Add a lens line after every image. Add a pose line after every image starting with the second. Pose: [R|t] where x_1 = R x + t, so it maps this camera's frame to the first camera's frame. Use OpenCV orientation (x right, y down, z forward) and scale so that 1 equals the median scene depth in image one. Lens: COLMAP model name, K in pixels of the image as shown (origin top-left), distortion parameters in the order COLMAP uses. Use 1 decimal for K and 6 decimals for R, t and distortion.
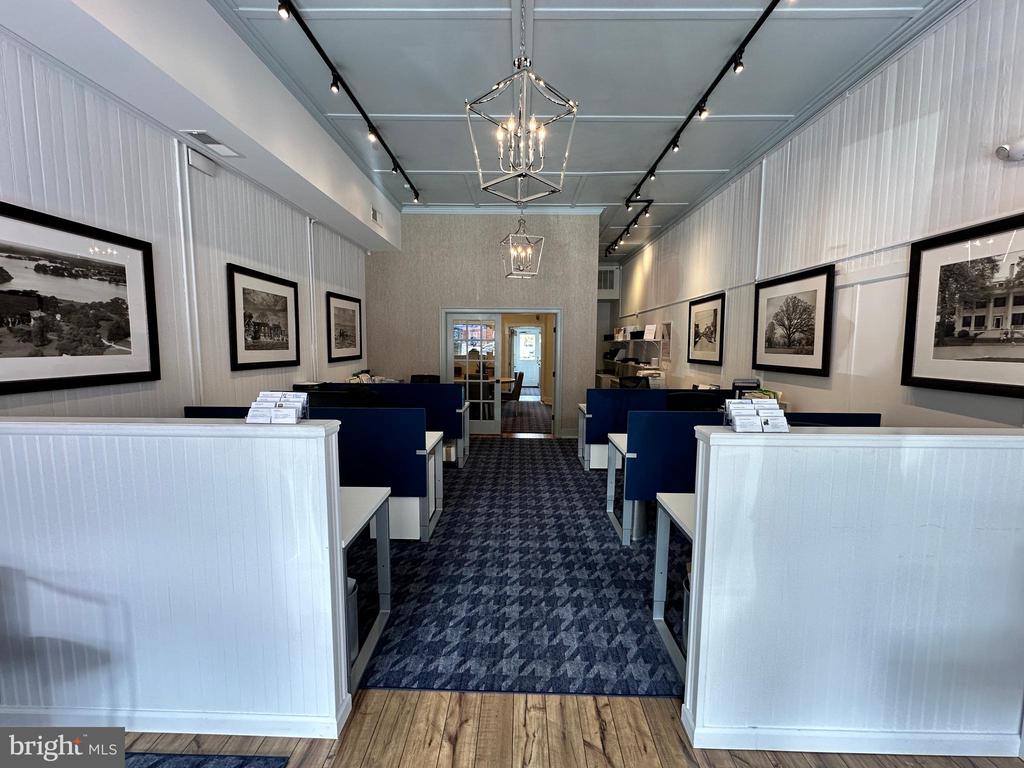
lens RADIAL K [[411.4, 0, 510.6], [0, 411.4, 380.2], [0, 0, 1]] dist [0.001452, 0.000017]
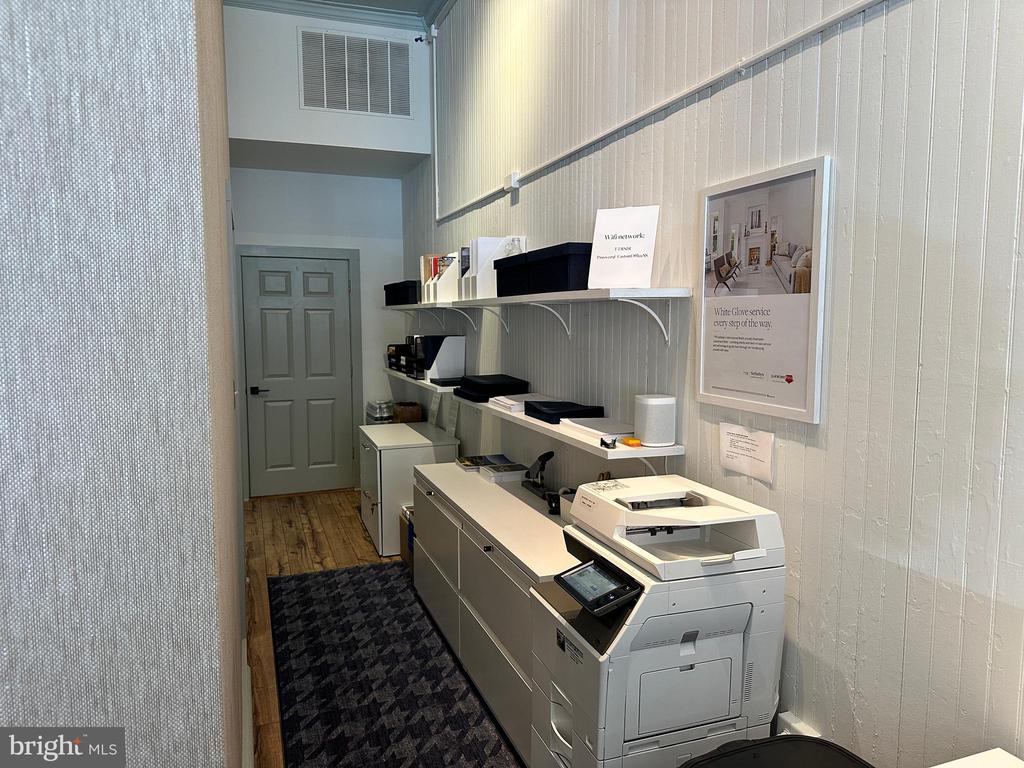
lens RADIAL K [[724.7, 0, 510.0], [0, 724.7, 385.9], [0, 0, 1]] dist [0.004356, 0.000464]
pose [[0.932005, -0.038106, 0.360436, 0.140113], [0.036991, 0.999266, 0.009997, -0.048550], [-0.360553, 0.004016, 0.932730, 0.562650]]
